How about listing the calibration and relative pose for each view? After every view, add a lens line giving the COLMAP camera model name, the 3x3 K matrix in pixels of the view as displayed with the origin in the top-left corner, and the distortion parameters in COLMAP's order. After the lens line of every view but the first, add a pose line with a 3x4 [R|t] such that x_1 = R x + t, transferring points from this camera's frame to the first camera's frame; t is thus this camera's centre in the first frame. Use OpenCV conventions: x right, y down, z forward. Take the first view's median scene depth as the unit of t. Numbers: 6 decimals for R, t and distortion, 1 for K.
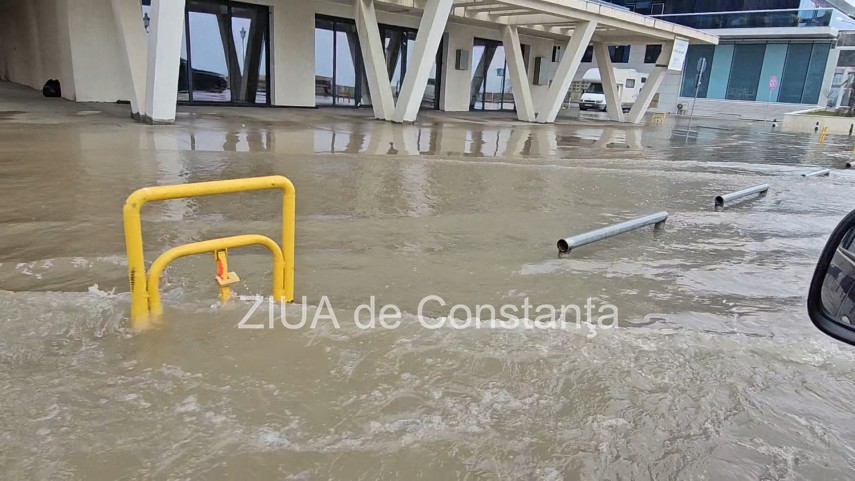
lens RADIAL K [[525.9, 0, 462.7], [0, 525.9, 238.0], [0, 0, 1]] dist [-0.003108, -0.000382]
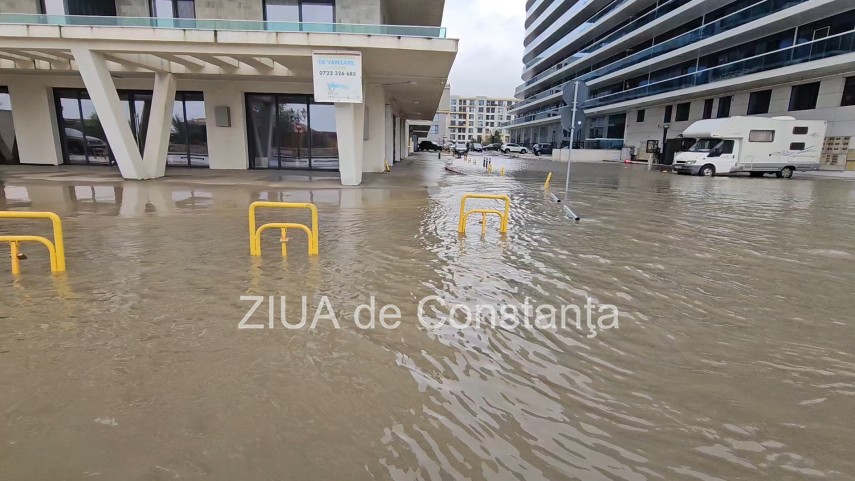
lens RADIAL K [[431.3, 0, 431.6], [0, 431.3, 239.7], [0, 0, 1]] dist [-0.002421, 0.000669]
pose [[0.748950, 0.099562, -0.655104, 0.516061], [-0.162812, 0.985990, -0.036286, -0.091881], [0.642313, 0.133835, 0.754667, 0.421223]]
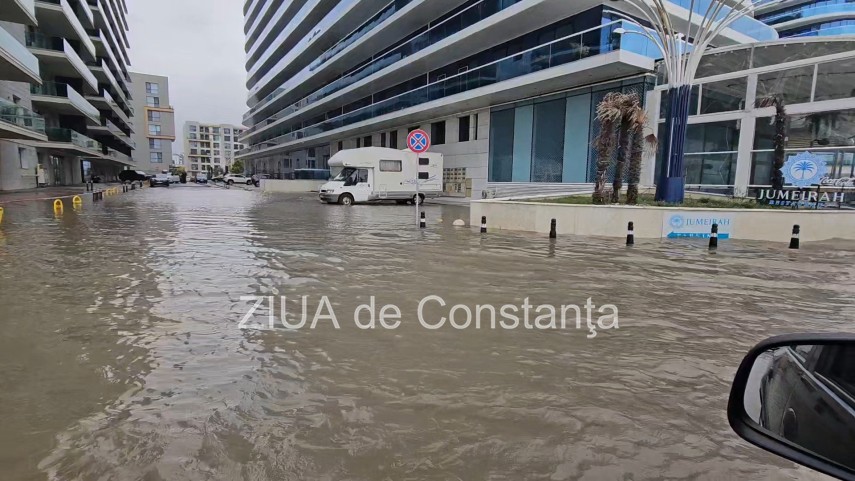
lens RADIAL K [[431.3, 0, 431.6], [0, 431.3, 239.7], [0, 0, 1]] dist [-0.002421, 0.000669]
pose [[0.976847, -0.007950, -0.213791, 0.684258], [-0.026043, 0.987458, -0.155717, -0.136737], [0.212347, 0.157679, 0.964389, 0.611712]]
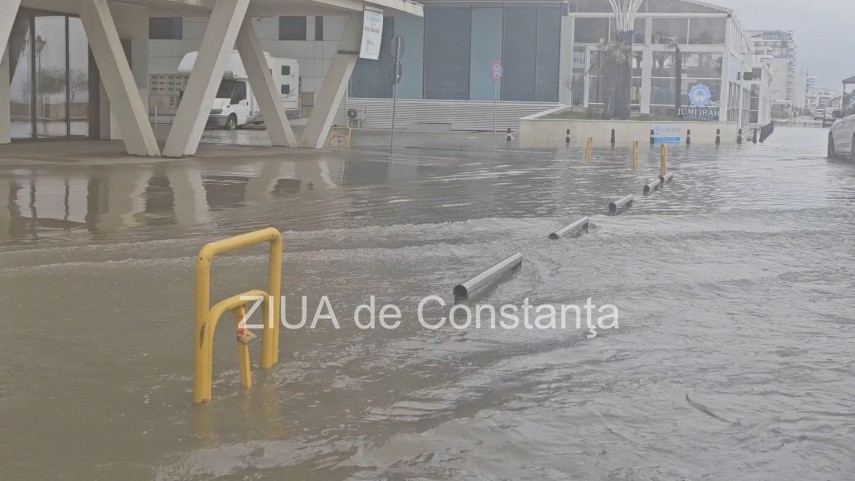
lens RADIAL K [[1078.9, 0, 418.2], [0, 1078.9, 237.5], [0, 0, 1]] dist [0.018950, 0.021973]
pose [[0.892609, -0.092057, 0.441333, -0.069809], [0.150773, 0.983519, -0.099791, 0.009908], [-0.424873, 0.155616, 0.891777, -0.063296]]
